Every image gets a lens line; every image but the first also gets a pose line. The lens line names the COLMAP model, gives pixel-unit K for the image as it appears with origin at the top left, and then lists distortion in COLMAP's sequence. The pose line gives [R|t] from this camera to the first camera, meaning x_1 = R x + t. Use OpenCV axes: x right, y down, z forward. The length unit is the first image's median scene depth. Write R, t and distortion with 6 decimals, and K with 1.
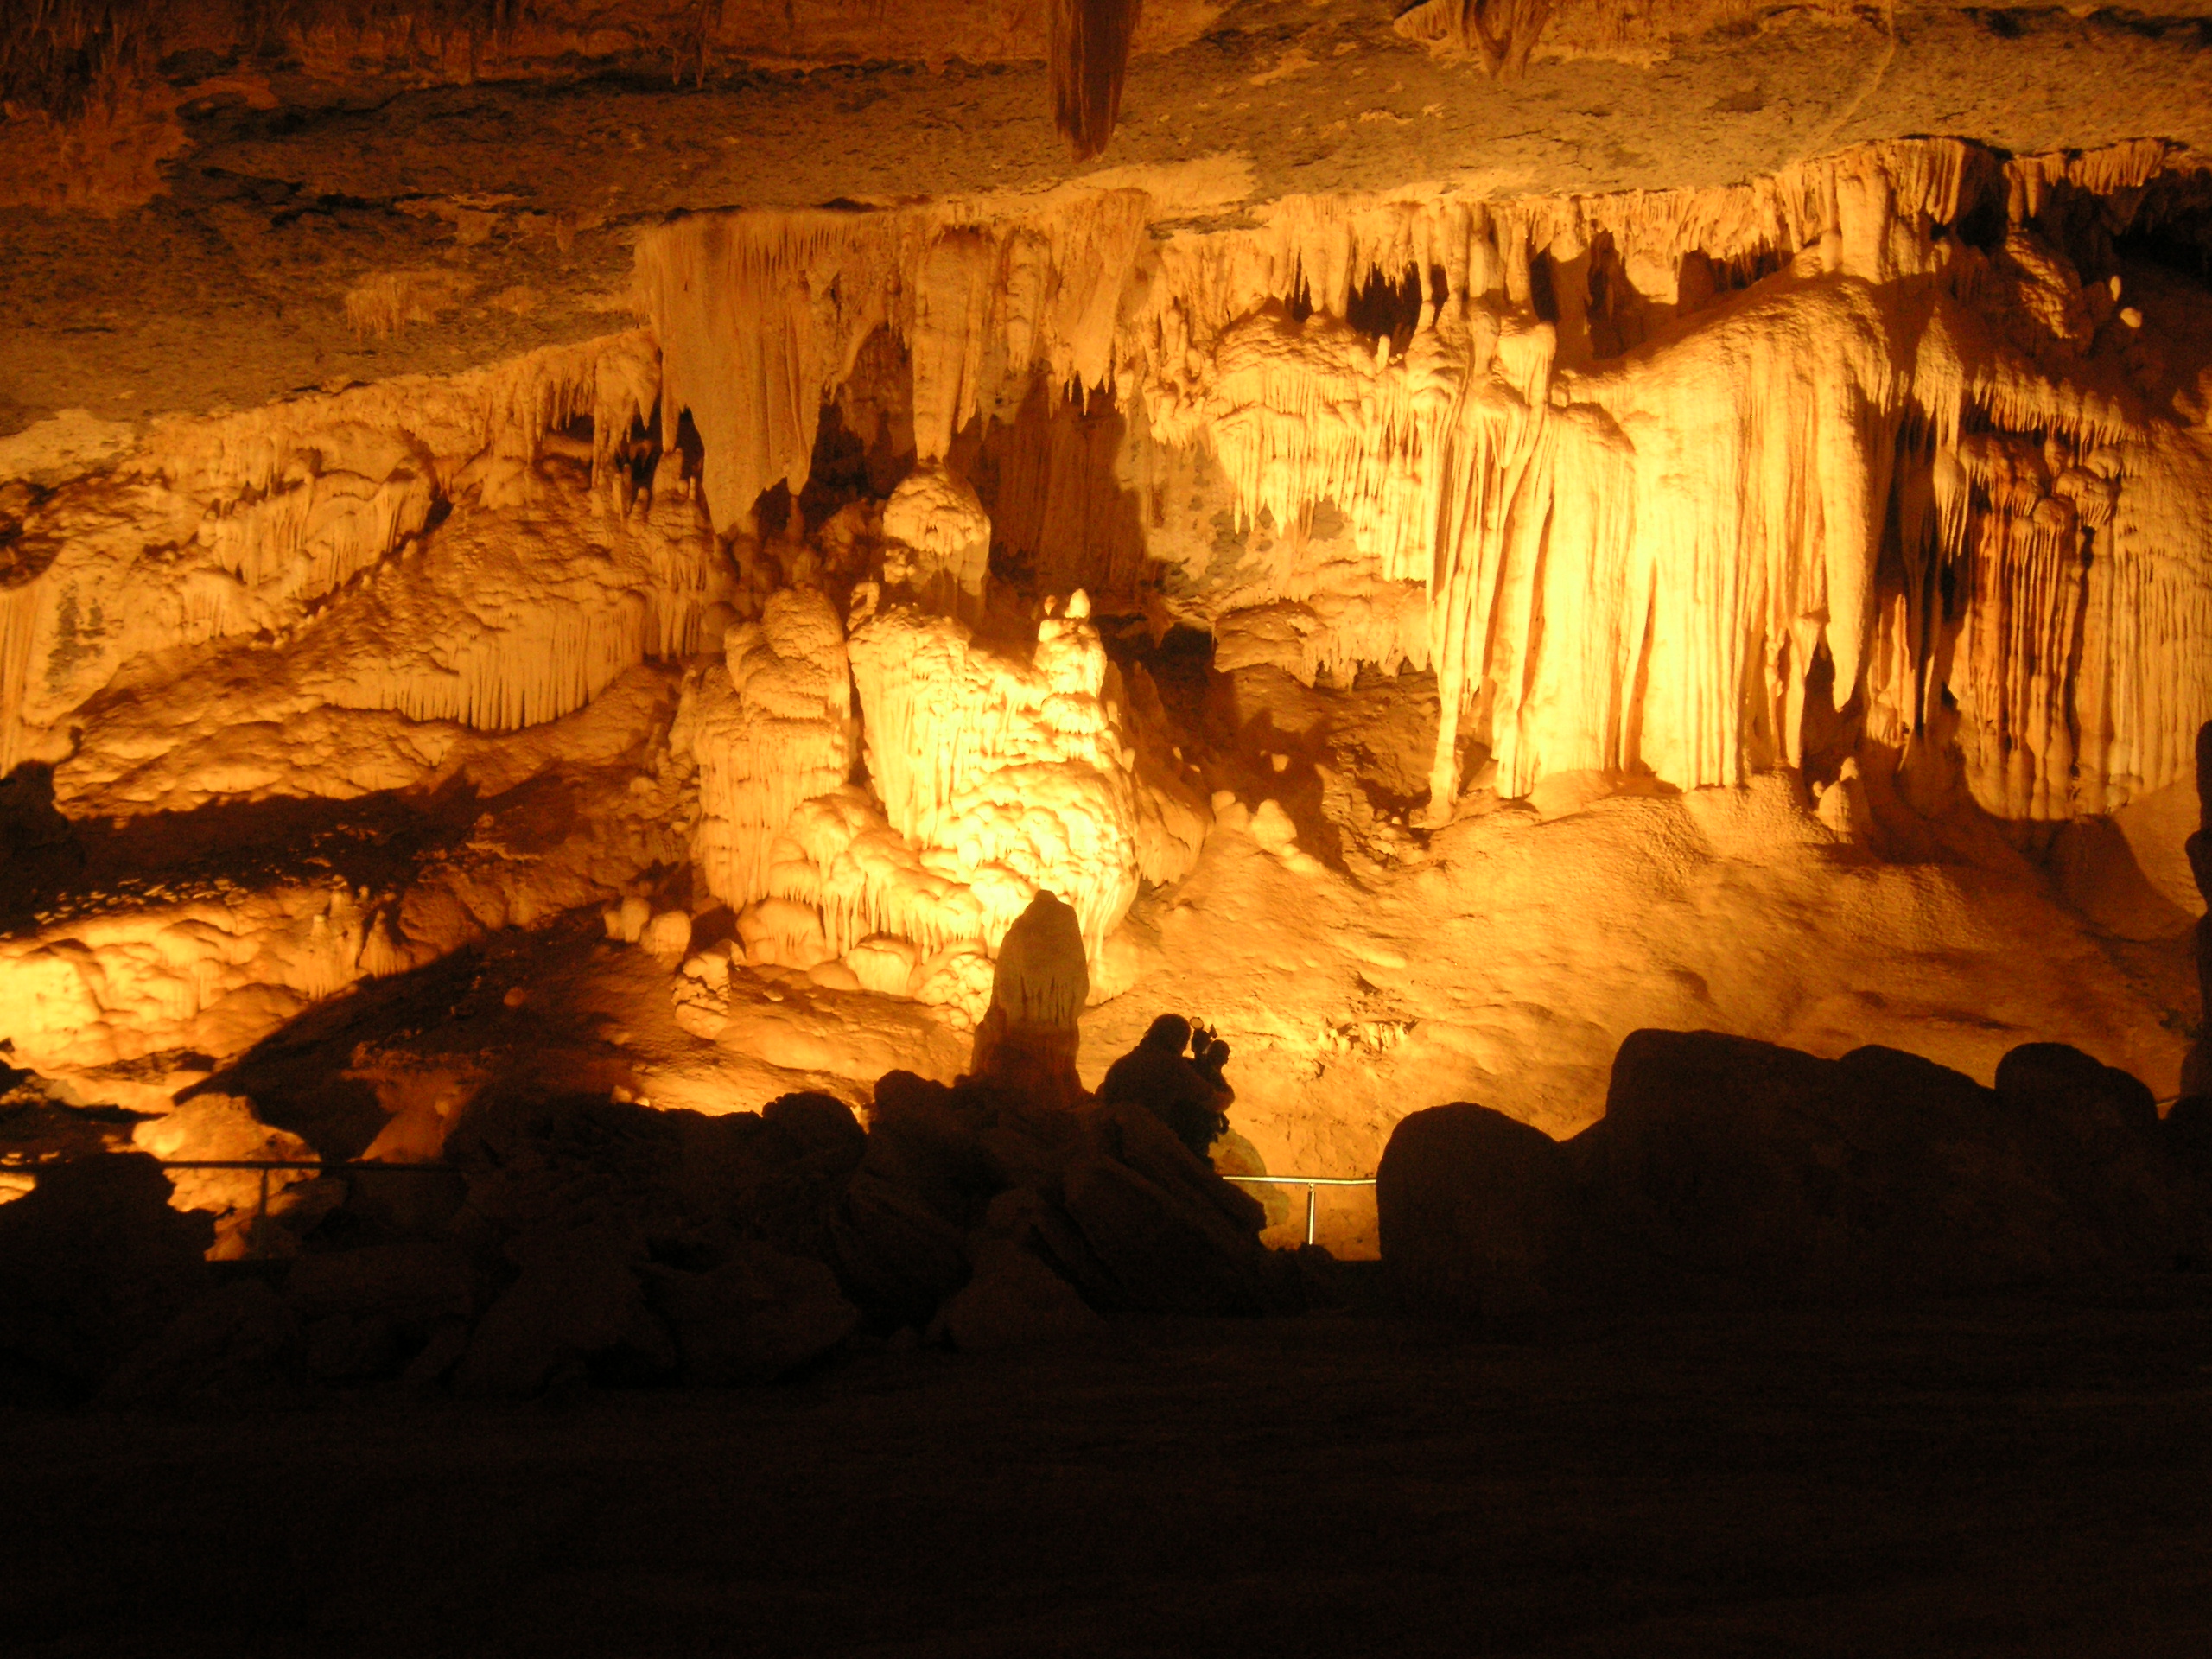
lens RADIAL K [[3784.1, 0, 1106.0], [0, 3784.1, 829.5], [0, 0, 1]] dist [-0.084557, -0.307907]
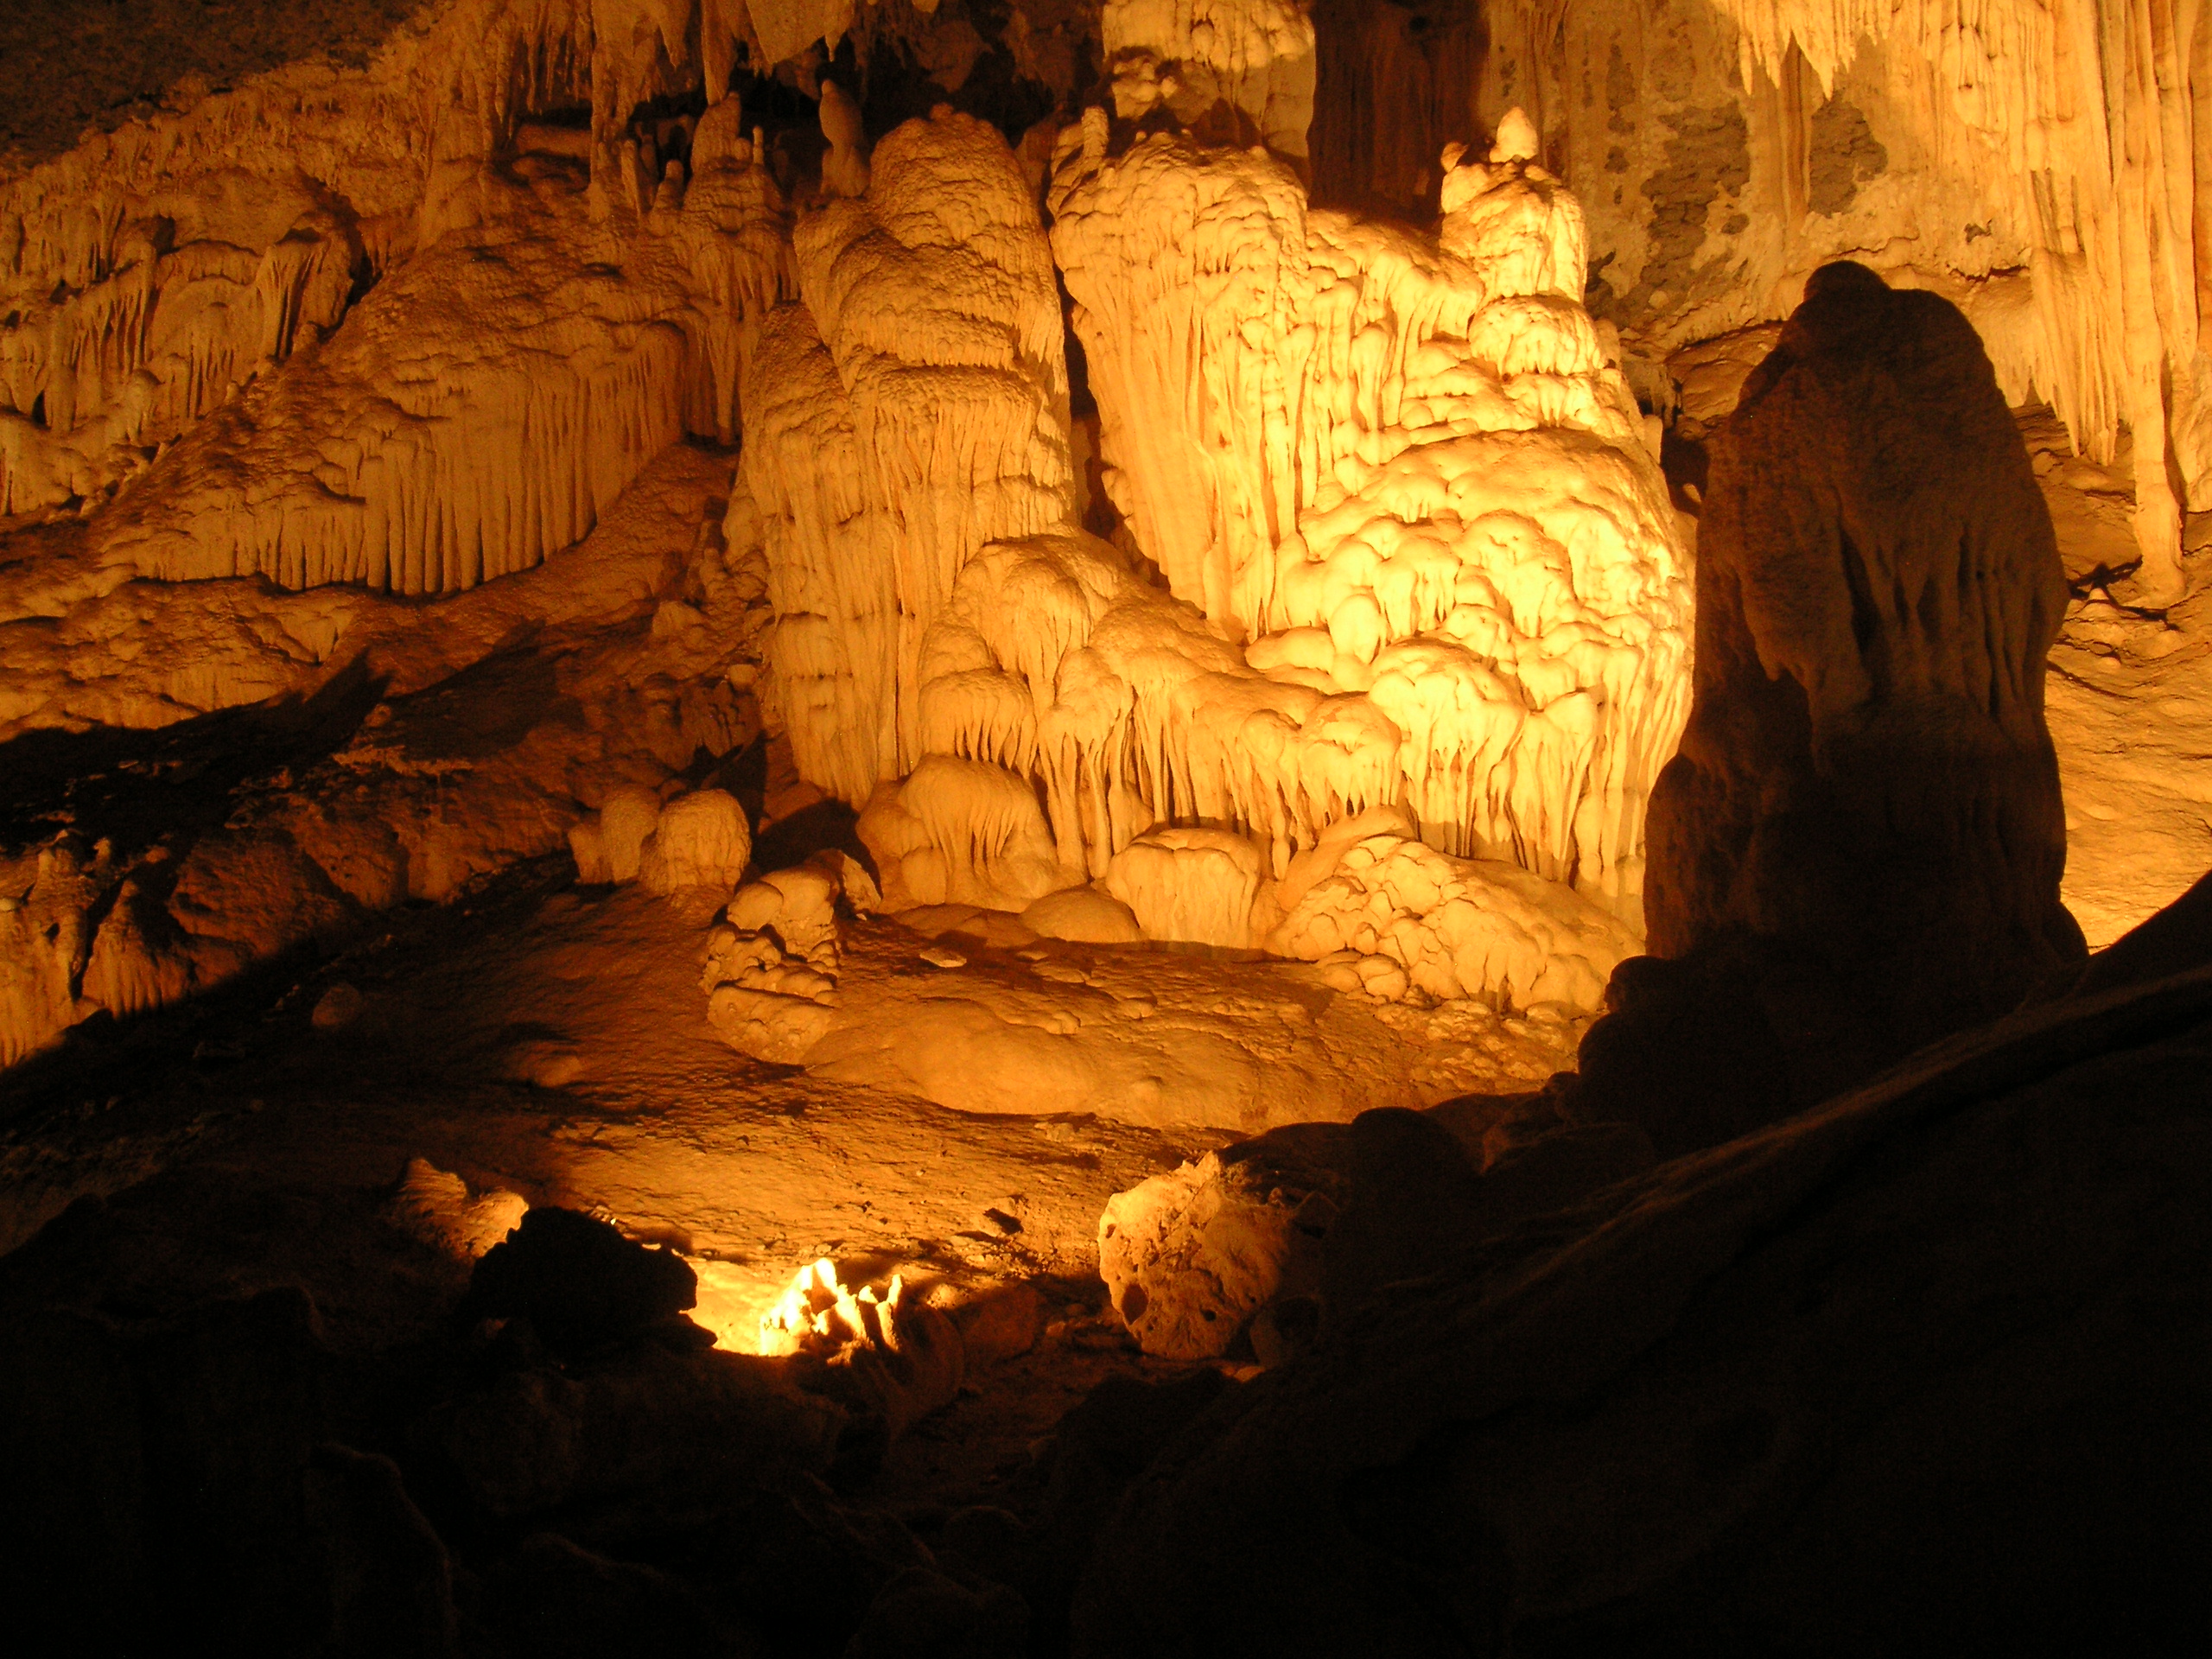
lens RADIAL K [[2450.7, 0, 1133.5], [0, 2450.7, 829.5], [0, 0, 1]] dist [-0.135025, -0.063794]
pose [[0.995271, -0.090872, -0.034318, -0.051255], [0.086653, 0.990251, -0.109065, 0.056053], [0.043894, 0.105575, 0.993442, 0.664701]]
